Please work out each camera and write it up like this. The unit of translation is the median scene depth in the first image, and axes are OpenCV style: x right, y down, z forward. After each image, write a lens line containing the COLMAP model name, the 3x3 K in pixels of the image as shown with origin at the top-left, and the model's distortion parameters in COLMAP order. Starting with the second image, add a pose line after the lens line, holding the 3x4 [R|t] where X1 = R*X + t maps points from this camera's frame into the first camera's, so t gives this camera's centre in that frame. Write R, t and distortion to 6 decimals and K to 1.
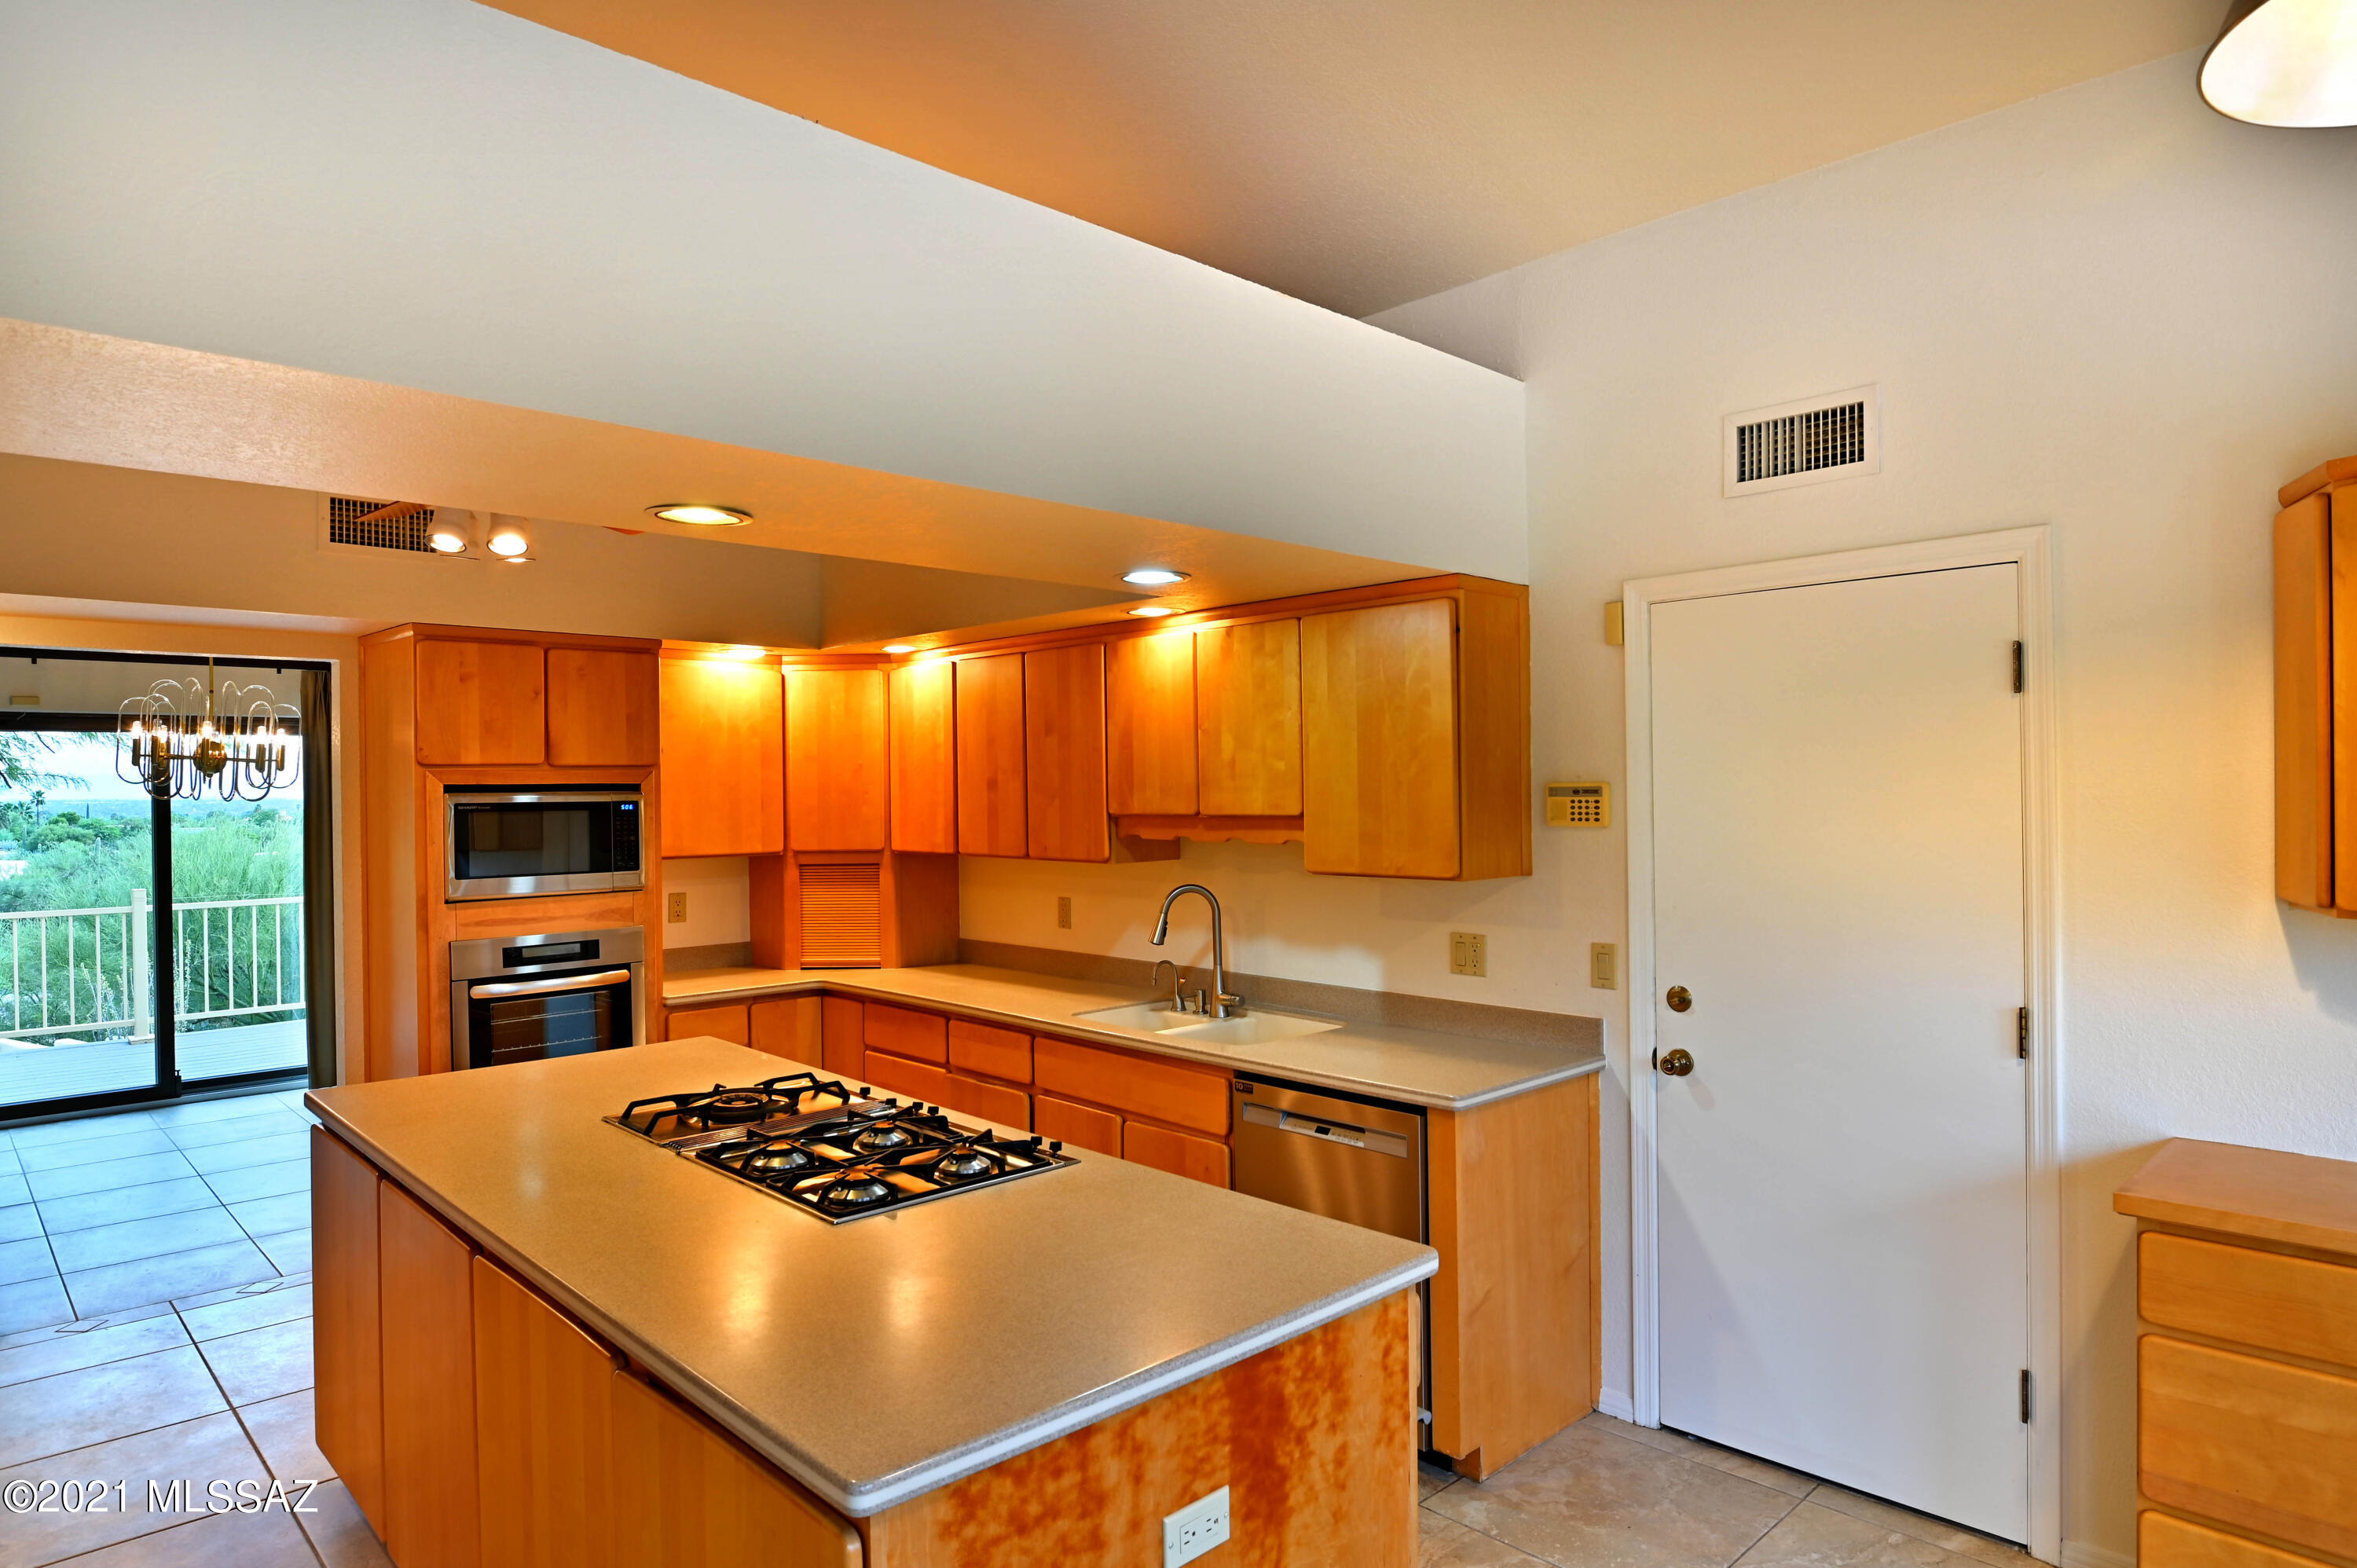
lens RADIAL K [[1388.2, 0, 1181.5], [0, 1388.2, 783.5], [0, 0, 1]] dist [0.002338, 0.000245]
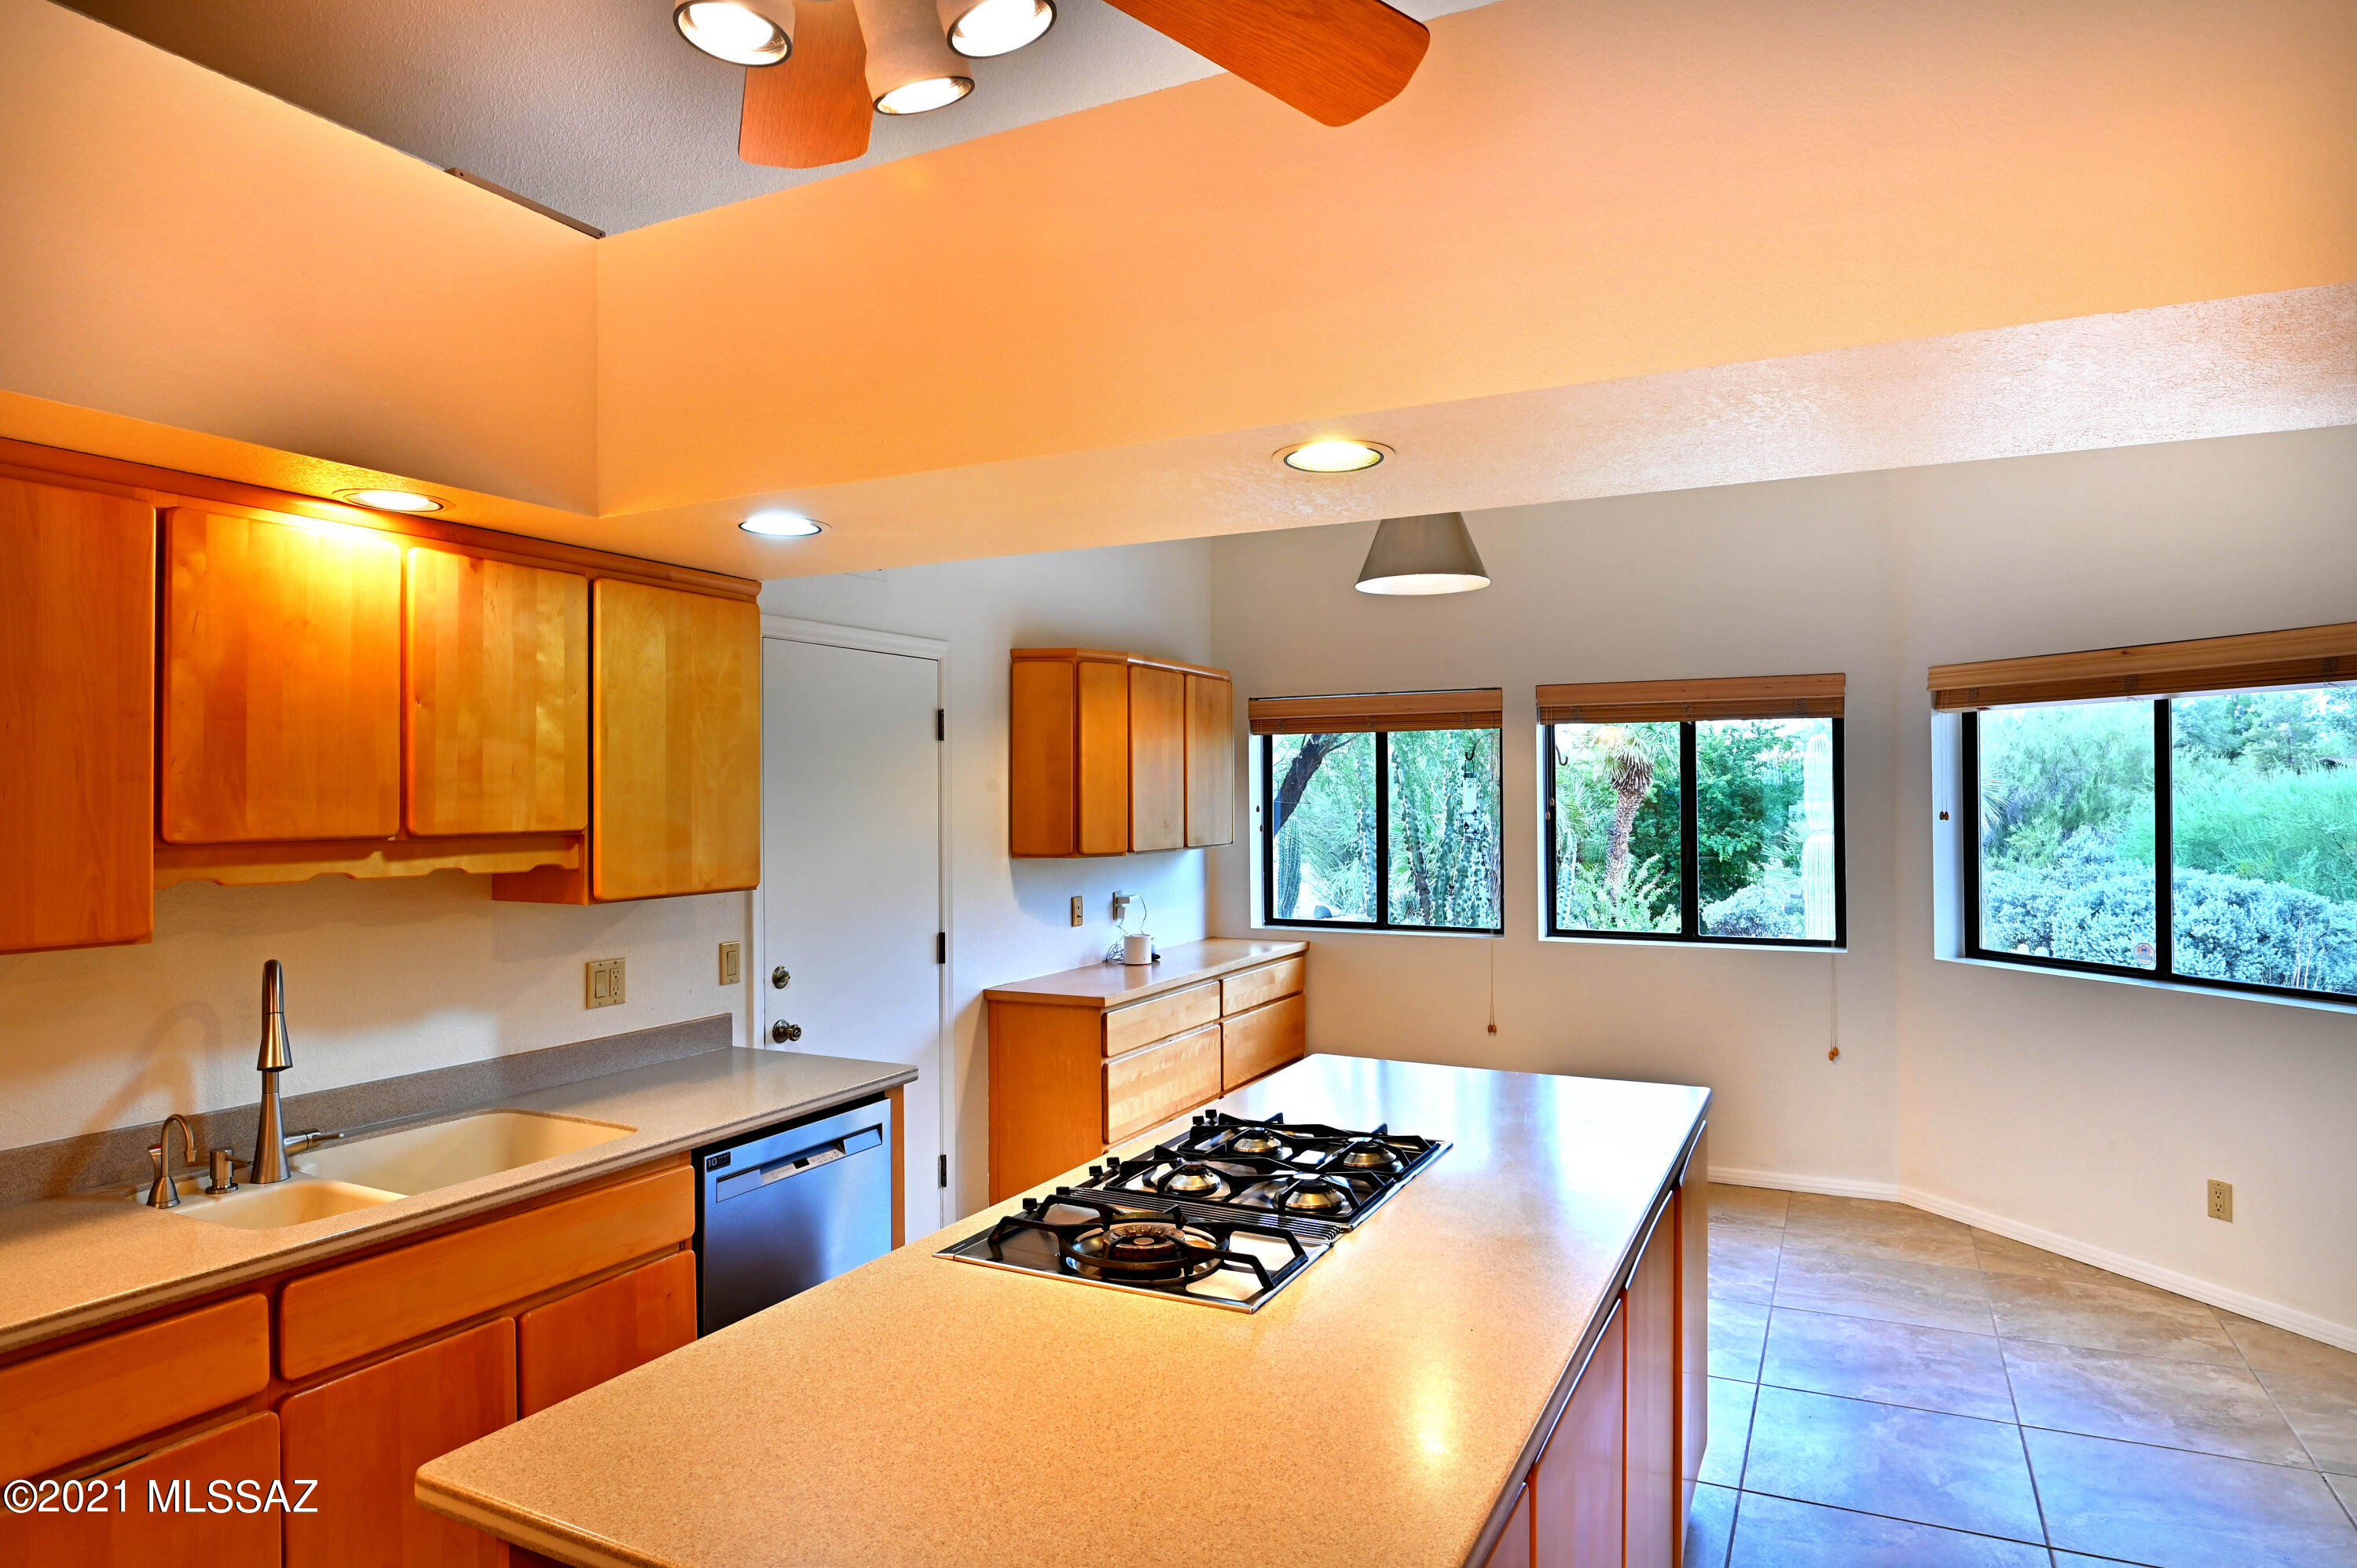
lens RADIAL K [[1388.2, 0, 1179.6], [0, 1388.2, 793.7], [0, 0, 1]] dist [0.002338, 0.000245]
pose [[-0.345892, 0.013564, 0.938176, -0.749573], [0.006173, 0.999907, -0.012180, 0.013626], [-0.938254, 0.001578, -0.345944, 0.942553]]
